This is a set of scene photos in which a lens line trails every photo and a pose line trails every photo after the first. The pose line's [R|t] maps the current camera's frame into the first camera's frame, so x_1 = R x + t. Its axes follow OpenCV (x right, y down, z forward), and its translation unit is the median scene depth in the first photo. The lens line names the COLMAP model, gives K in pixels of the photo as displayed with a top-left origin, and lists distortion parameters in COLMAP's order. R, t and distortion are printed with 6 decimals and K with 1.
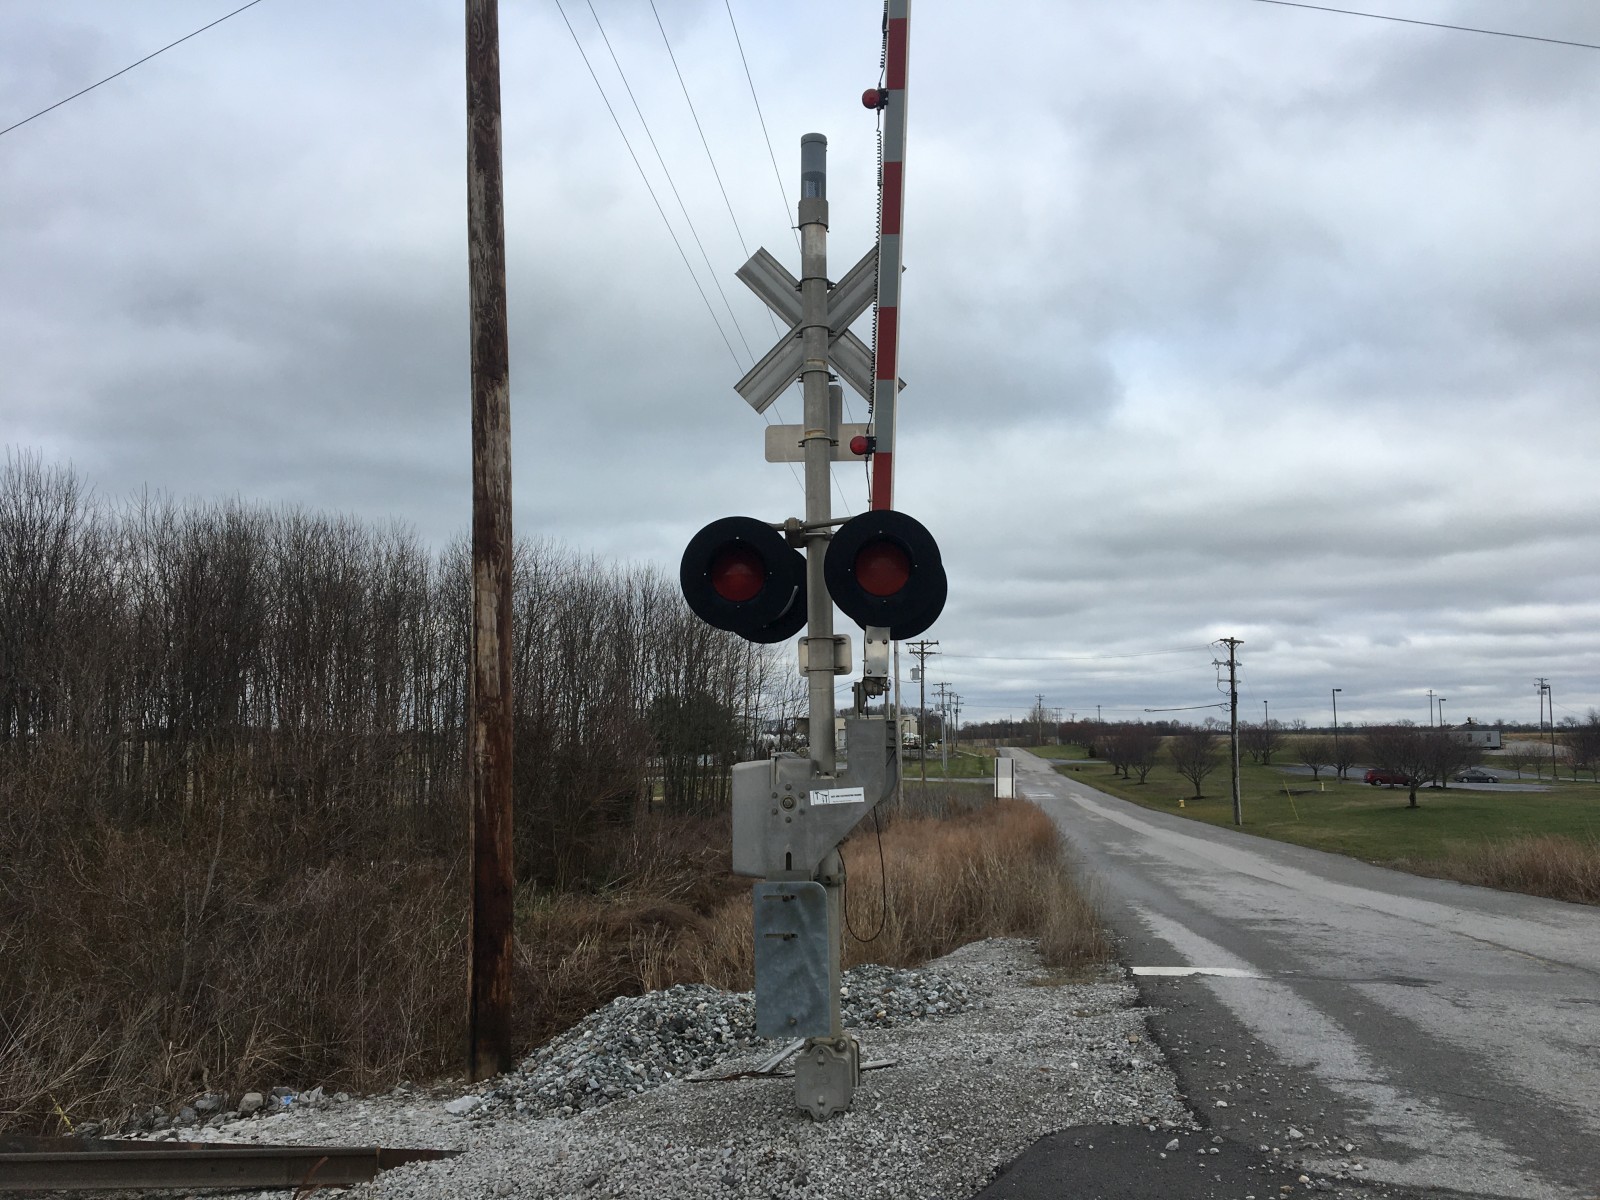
lens RADIAL K [[1328.1, 0, 800.0], [0, 1328.1, 600.0], [0, 0, 1]] dist [0.094784, -0.149416]
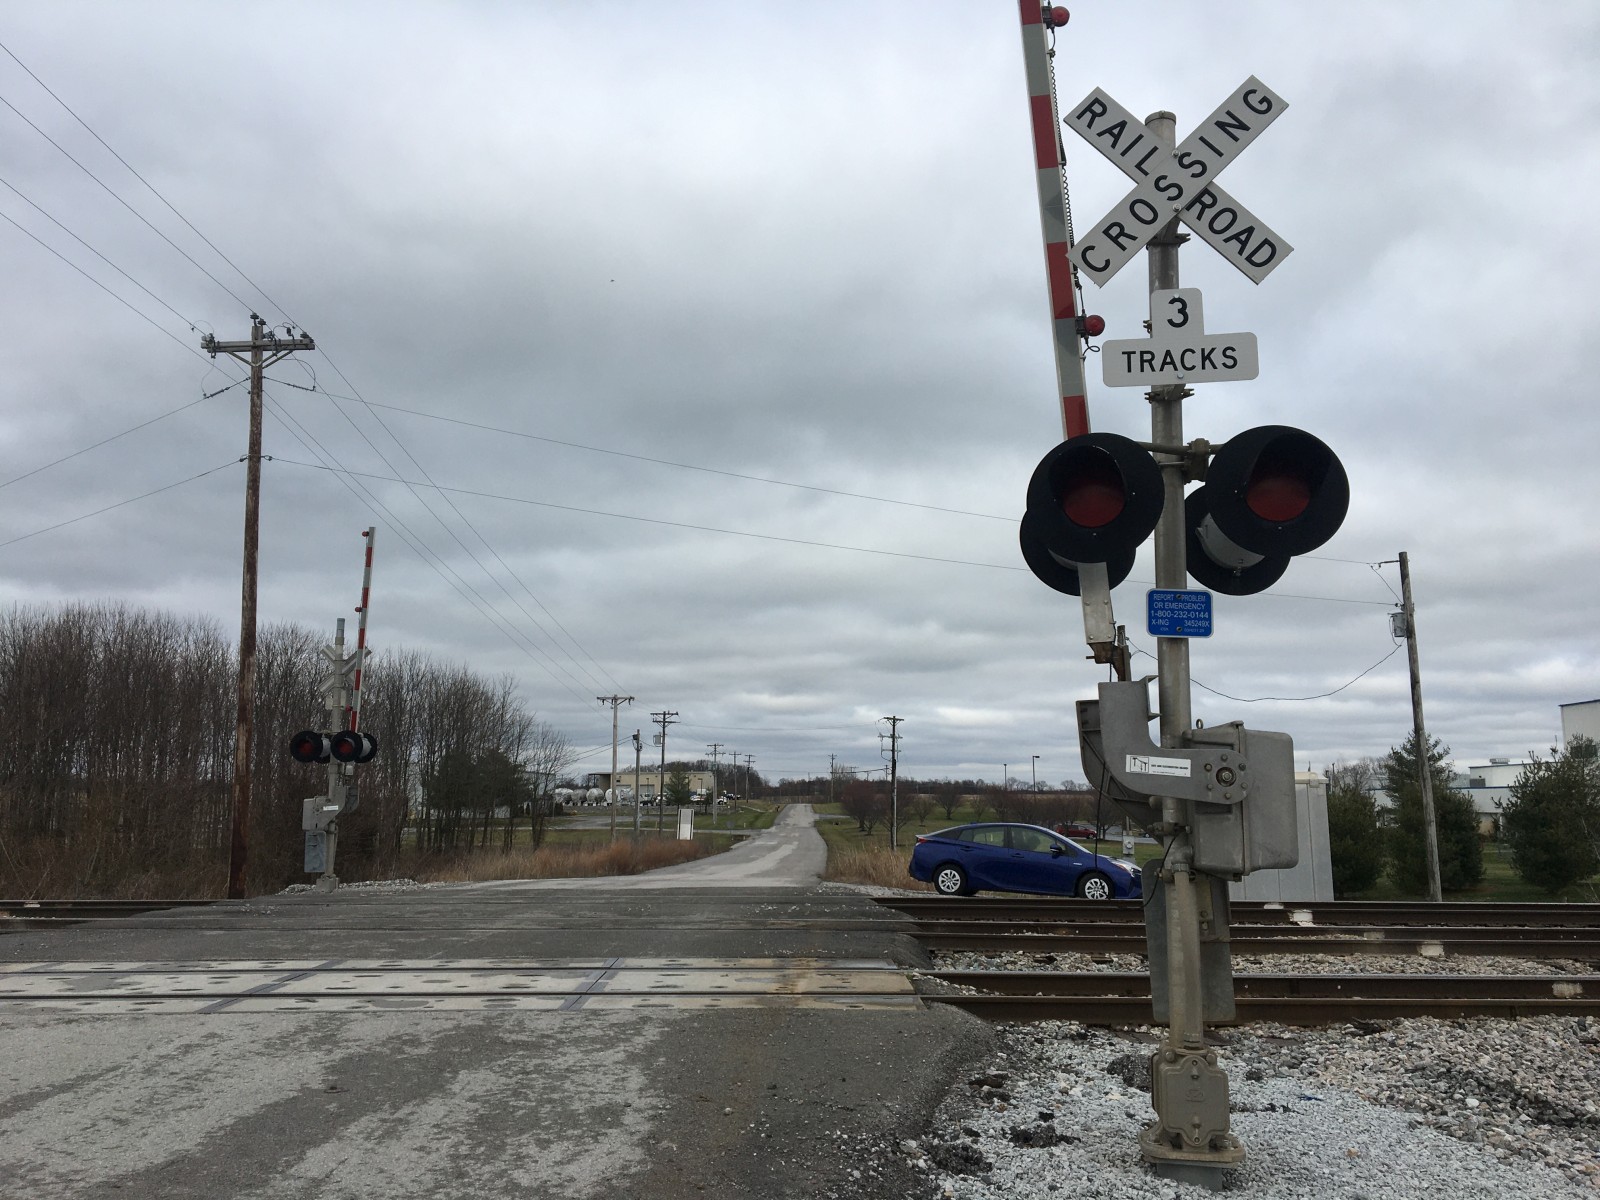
lens RADIAL K [[1328.1, 0, 800.0], [0, 1328.1, 600.0], [0, 0, 1]] dist [0.094784, -0.149416]
pose [[0.991505, 0.030123, 0.126530, 0.520176], [-0.024889, 0.998776, -0.042751, -0.189477], [-0.127663, 0.039239, 0.991041, -1.806956]]
